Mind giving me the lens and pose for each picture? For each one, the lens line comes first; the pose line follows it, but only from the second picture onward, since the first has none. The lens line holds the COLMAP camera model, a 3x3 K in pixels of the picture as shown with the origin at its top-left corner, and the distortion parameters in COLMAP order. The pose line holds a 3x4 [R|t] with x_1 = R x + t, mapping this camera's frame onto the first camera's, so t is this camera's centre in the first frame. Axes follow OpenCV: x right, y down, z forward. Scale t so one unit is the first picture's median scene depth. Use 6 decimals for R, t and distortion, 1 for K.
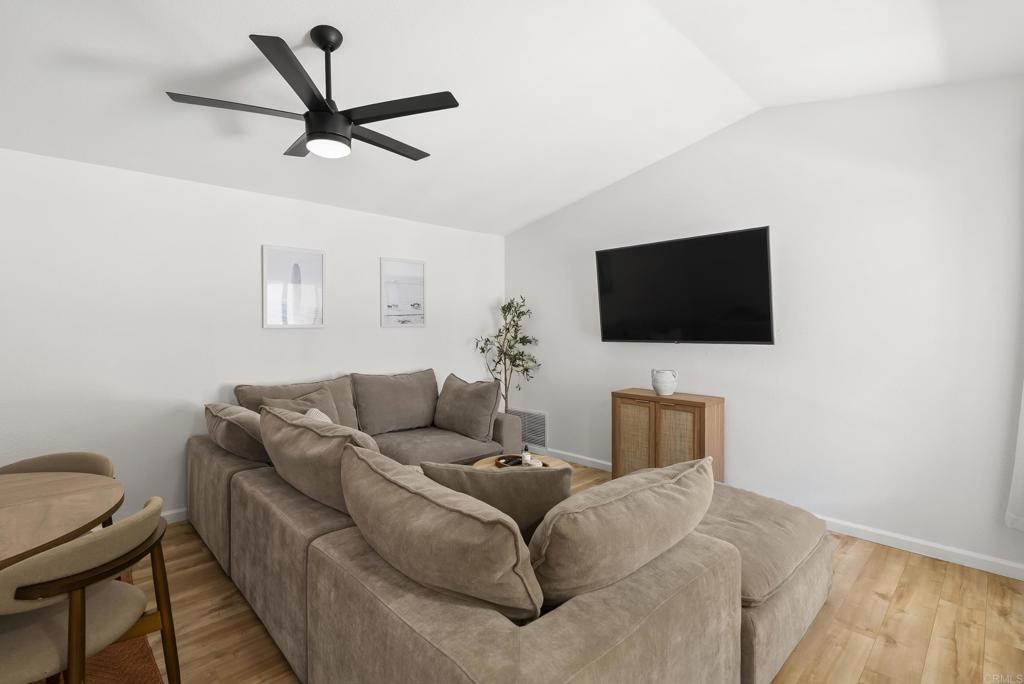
lens RADIAL K [[470.8, 0, 509.7], [0, 470.8, 323.4], [0, 0, 1]] dist [-0.001773, 0.000550]
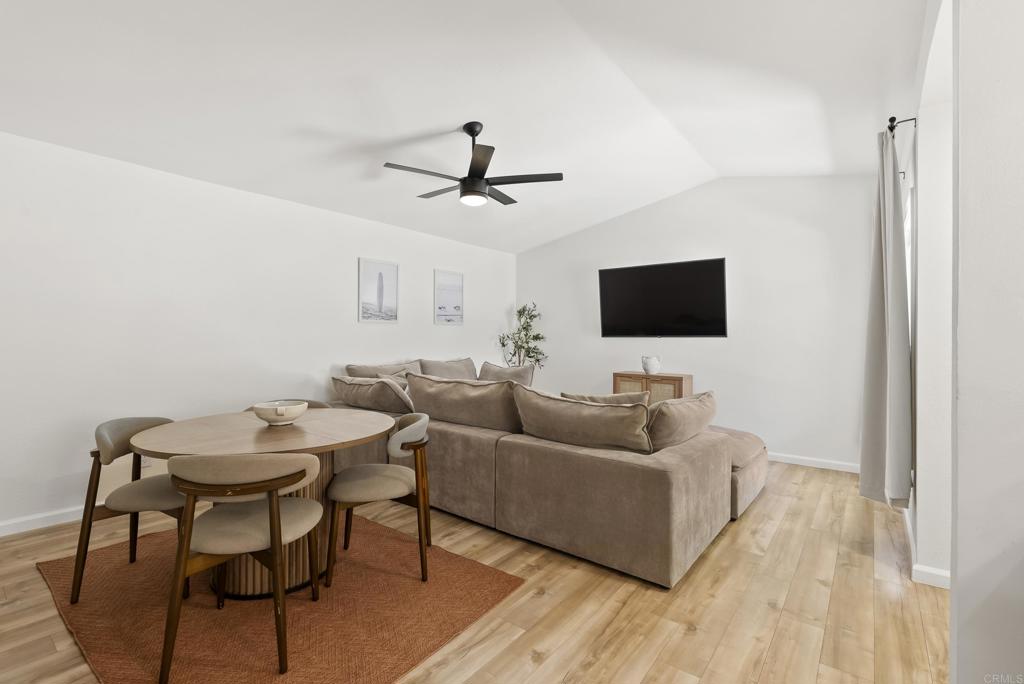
lens RADIAL K [[464.9, 0, 512.8], [0, 464.9, 333.4], [0, 0, 1]] dist [-0.000020, -0.000086]
pose [[0.988763, 0.011551, 0.149045, -0.265074], [-0.011330, 0.999933, -0.002332, 0.035245], [-0.149062, 0.000617, 0.988828, -0.285329]]
